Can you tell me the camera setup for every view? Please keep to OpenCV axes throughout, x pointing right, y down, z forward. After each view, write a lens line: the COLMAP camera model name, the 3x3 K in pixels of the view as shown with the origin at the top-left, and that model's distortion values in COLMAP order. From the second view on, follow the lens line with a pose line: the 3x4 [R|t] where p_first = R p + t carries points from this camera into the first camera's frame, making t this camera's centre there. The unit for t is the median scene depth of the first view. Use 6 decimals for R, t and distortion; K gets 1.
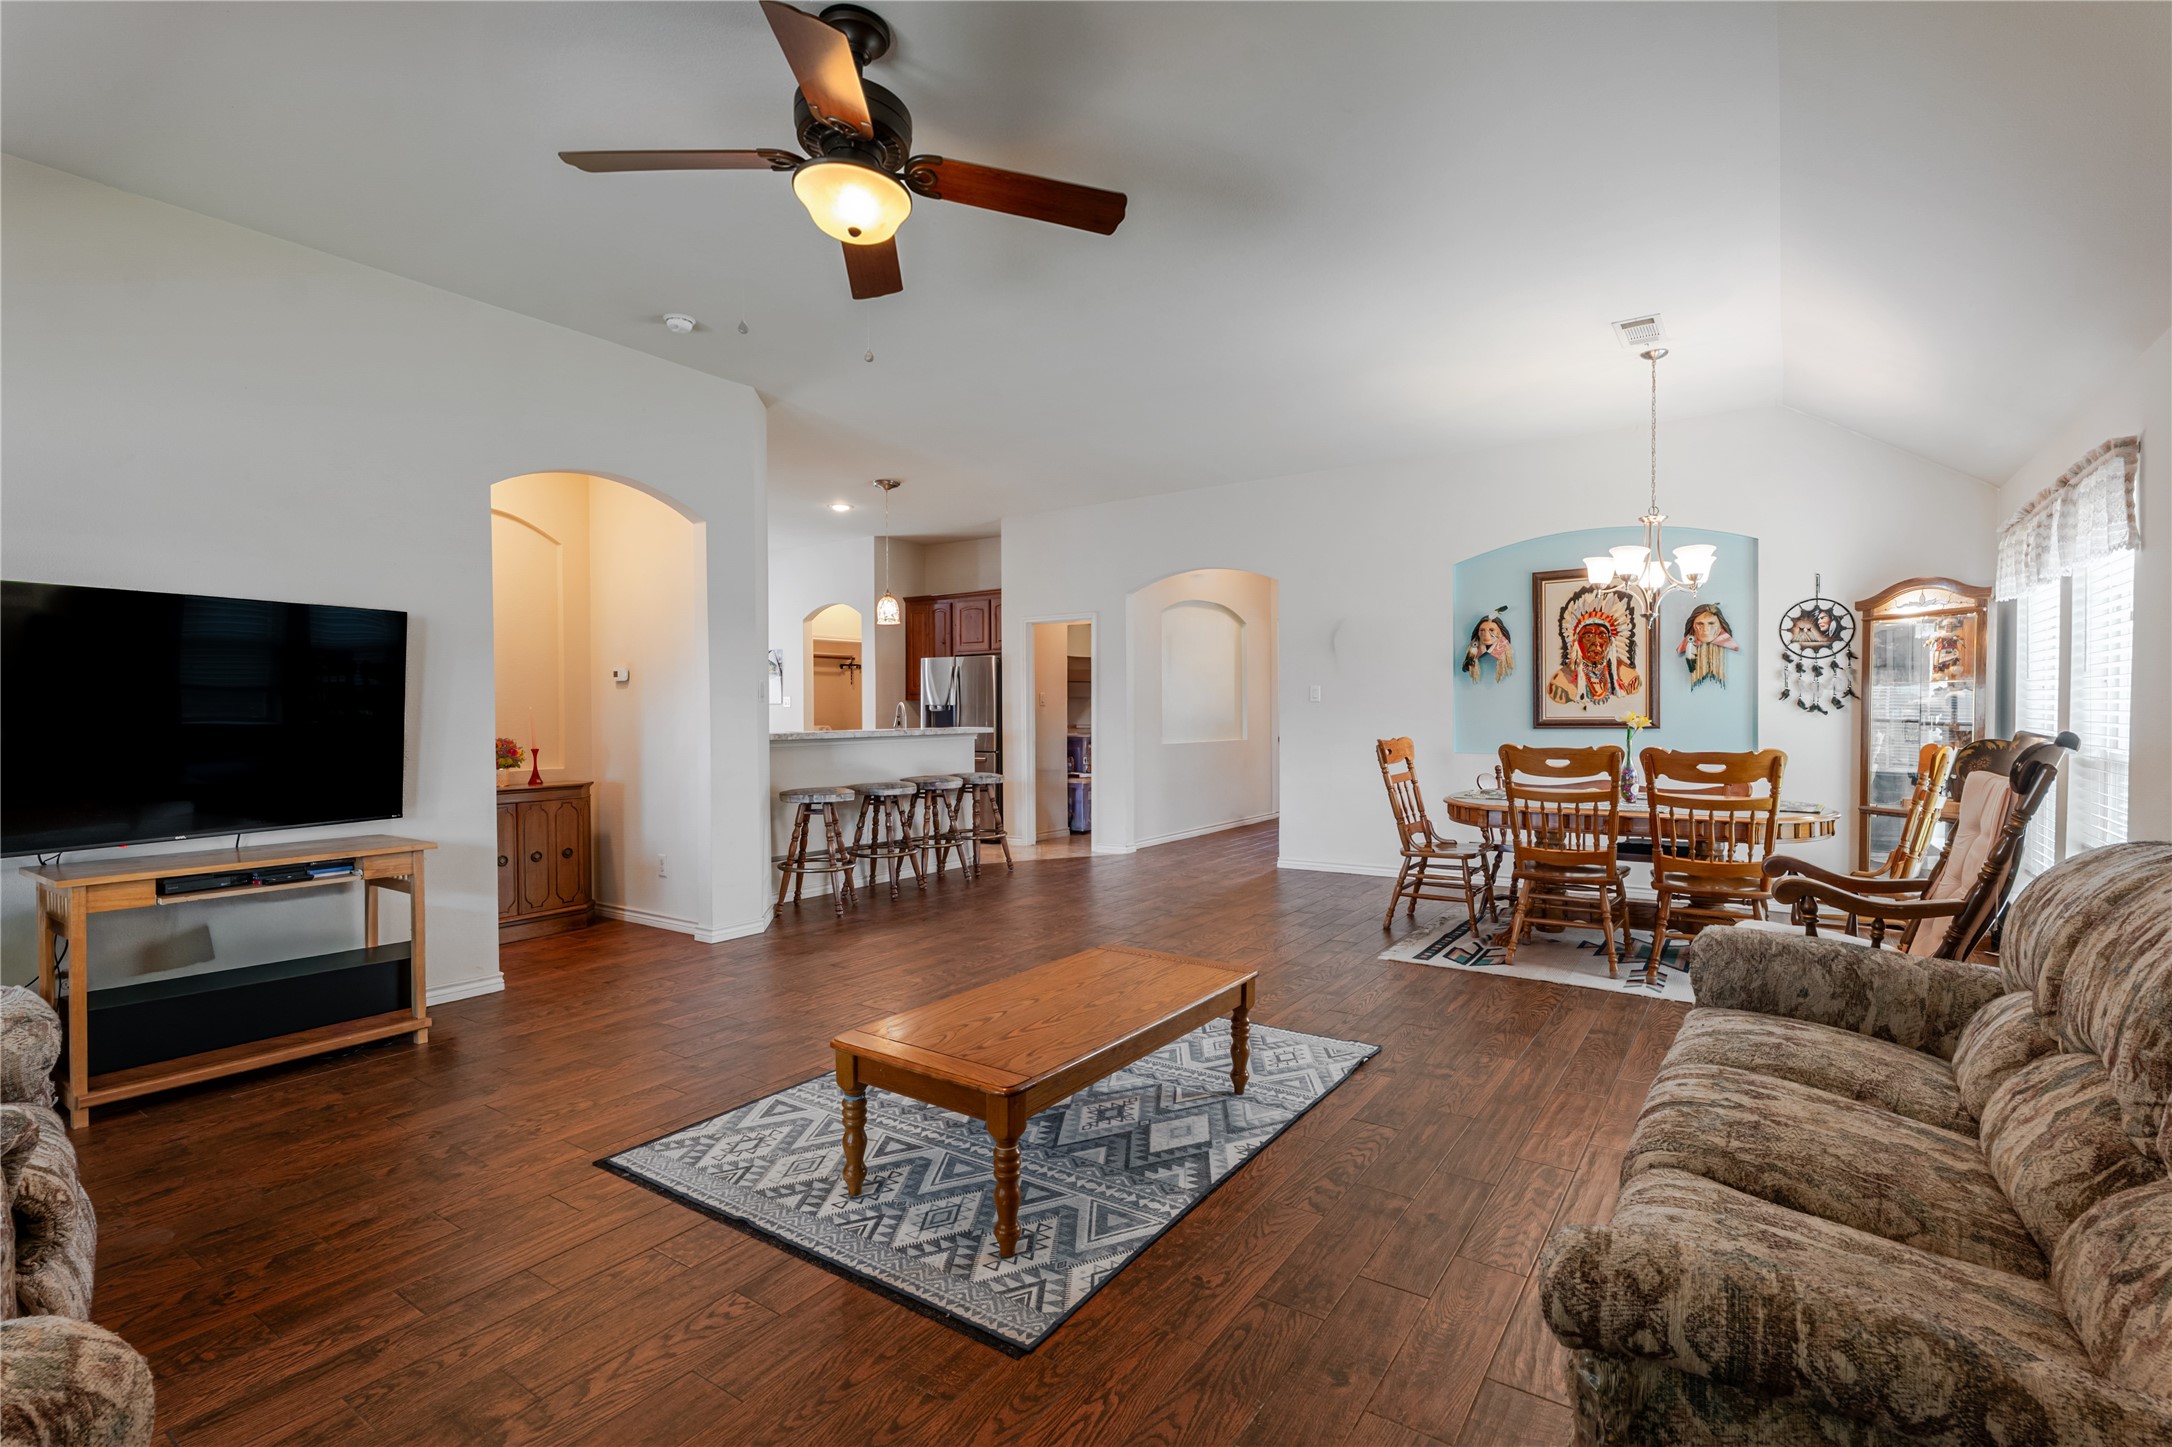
lens RADIAL K [[998.5, 0, 1087.0], [0, 998.5, 718.3], [0, 0, 1]] dist [0.003546, 0.001165]
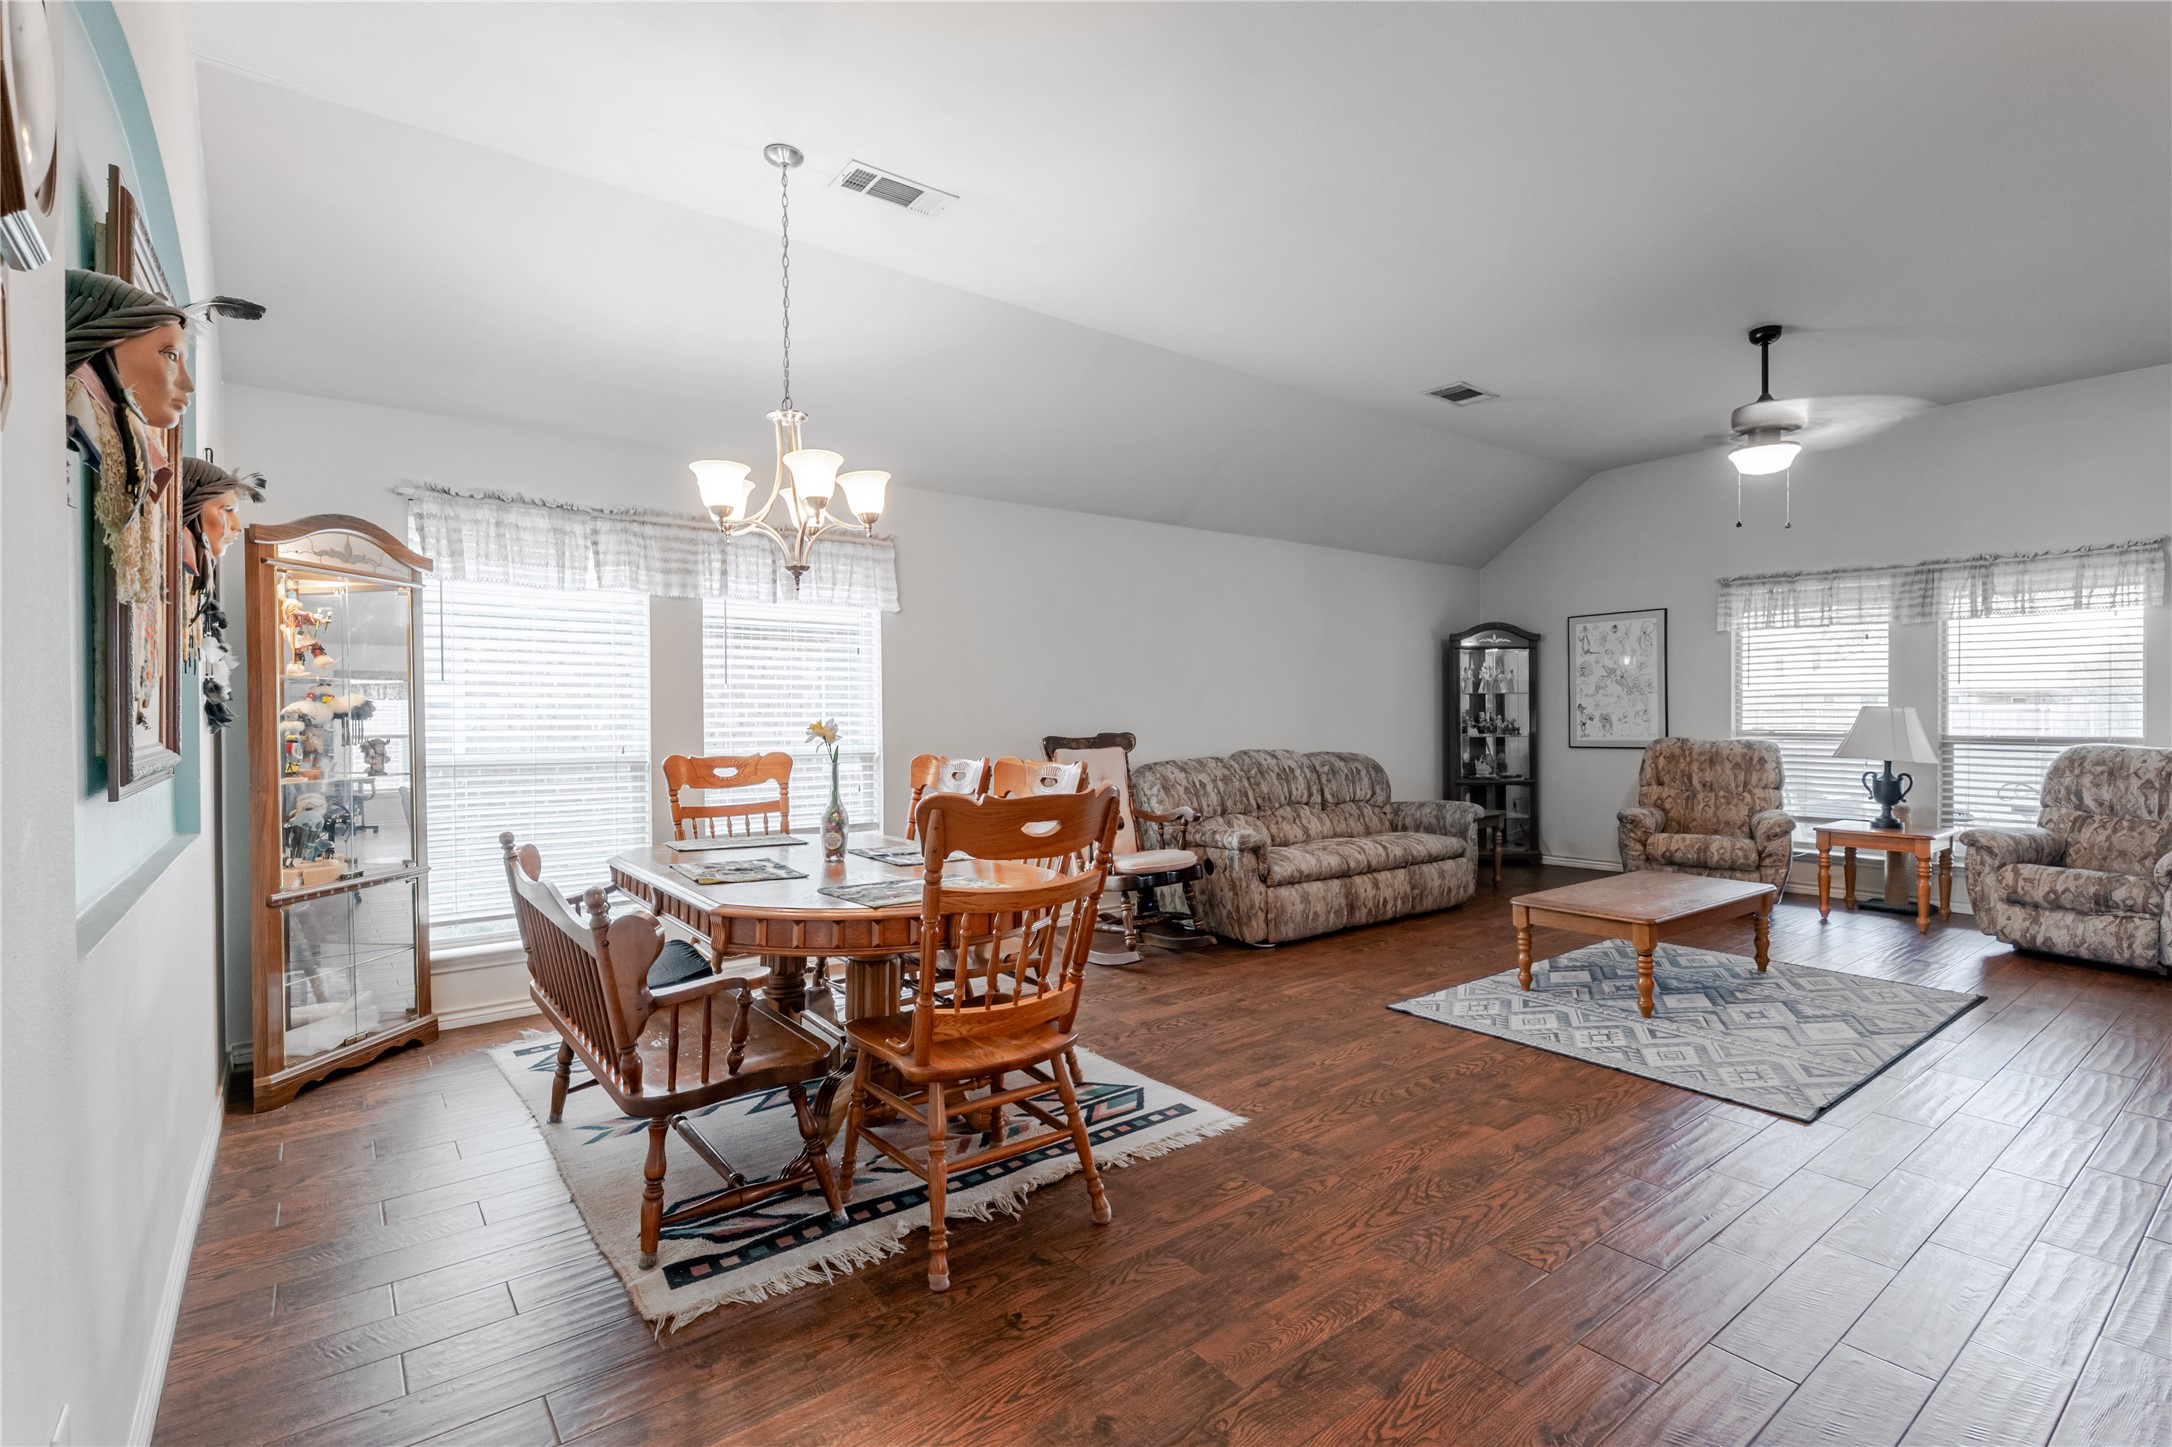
lens RADIAL K [[998.5, 0, 1083.3], [0, 998.5, 717.0], [0, 0, 1]] dist [0.003546, 0.001165]
pose [[-0.952467, 0.006672, 0.304568, 0.280146], [0.012445, 0.999778, 0.017019, -0.025322], [-0.304387, 0.020001, -0.952339, 2.240903]]
